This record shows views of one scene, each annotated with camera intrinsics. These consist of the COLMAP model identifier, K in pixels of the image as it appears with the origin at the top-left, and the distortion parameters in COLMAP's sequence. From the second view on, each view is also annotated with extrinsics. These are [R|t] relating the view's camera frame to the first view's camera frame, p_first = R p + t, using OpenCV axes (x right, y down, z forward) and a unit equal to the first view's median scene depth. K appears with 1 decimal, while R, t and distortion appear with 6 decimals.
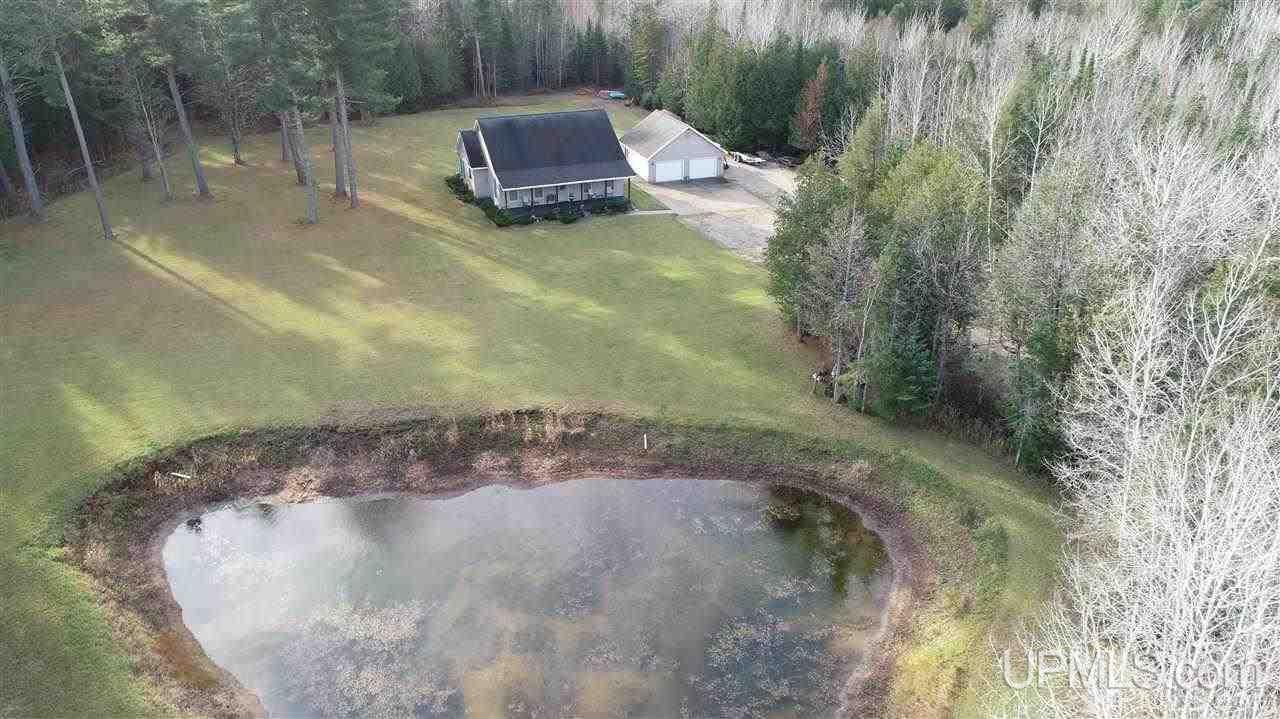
lens RADIAL K [[851.5, 0, 640.0], [0, 851.5, 359.5], [0, 0, 1]] dist [-0.007407, 0.002536]
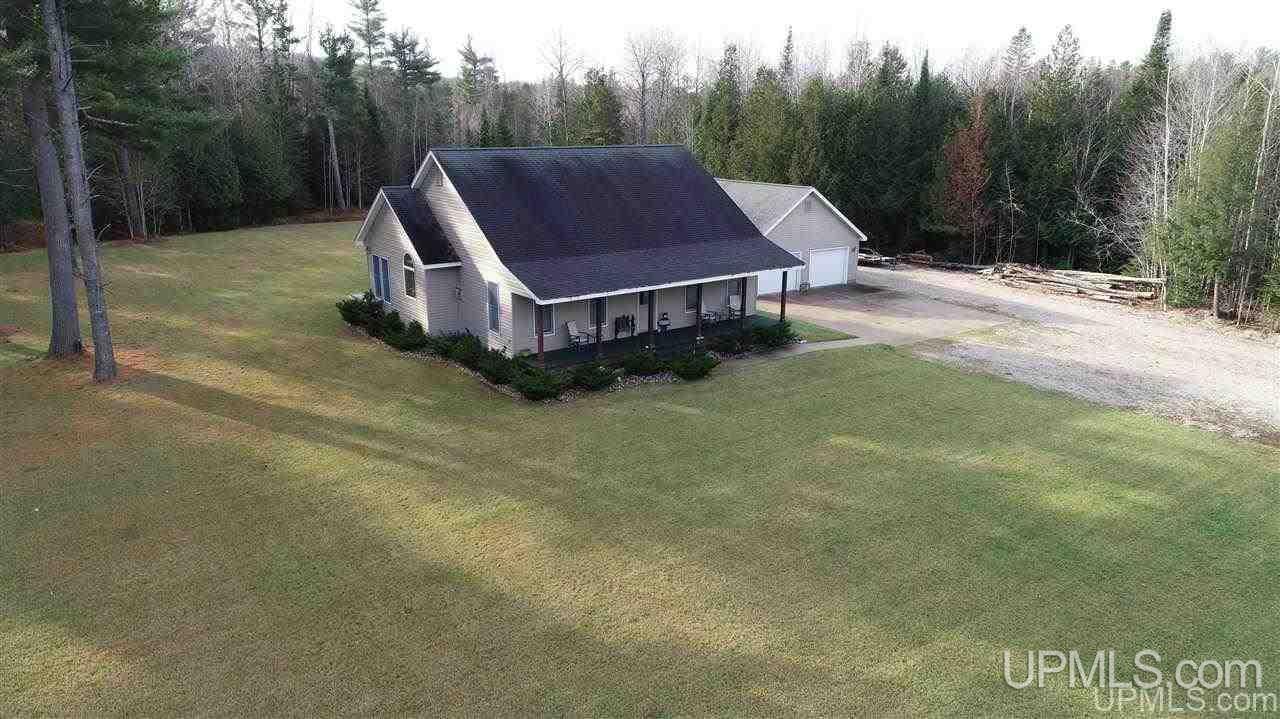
lens RADIAL K [[851.5, 0, 640.0], [0, 851.5, 359.5], [0, 0, 1]] dist [-0.007407, 0.002536]
pose [[0.971986, -0.065918, 0.225607, -0.192058], [0.108284, 0.977521, -0.180909, -0.095565], [-0.208611, 0.200270, 0.957274, 0.596202]]
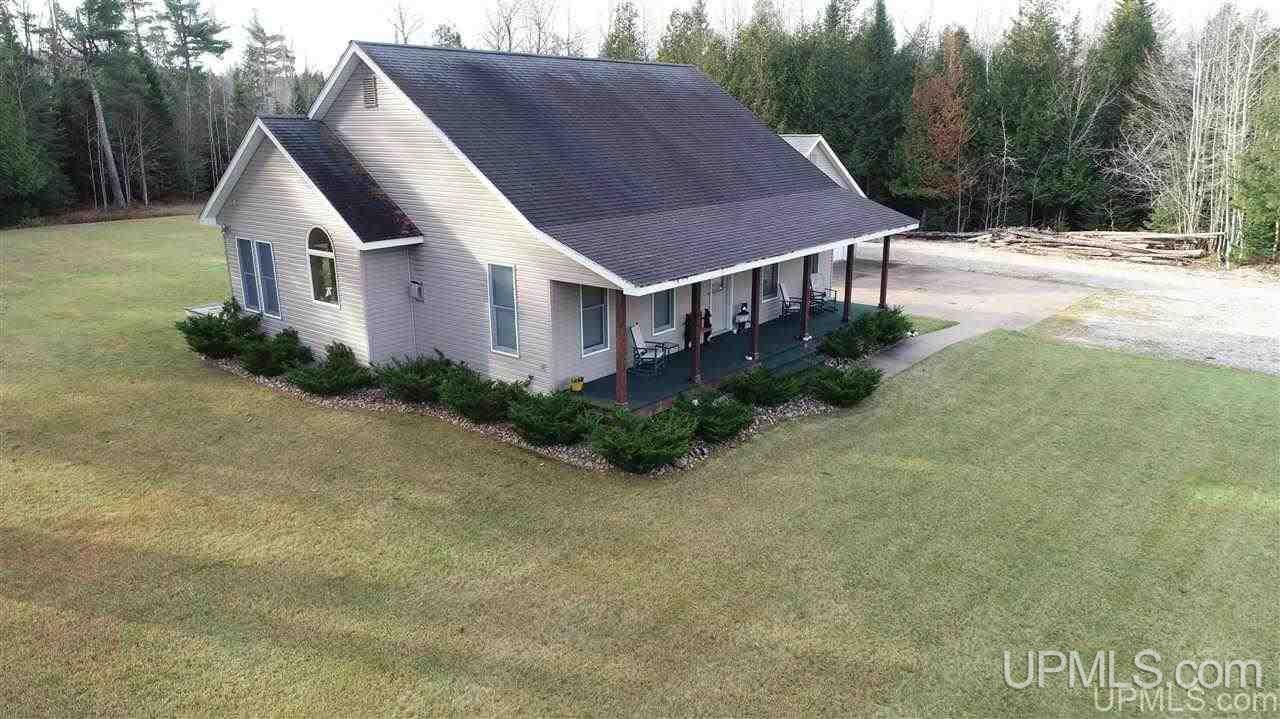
lens RADIAL K [[851.5, 0, 640.0], [0, 851.5, 359.5], [0, 0, 1]] dist [-0.007407, 0.002536]
pose [[0.888546, -0.136623, 0.437972, -0.235991], [0.220145, 0.964517, -0.145747, -0.144430], [-0.402520, 0.225921, 0.887095, 0.772170]]
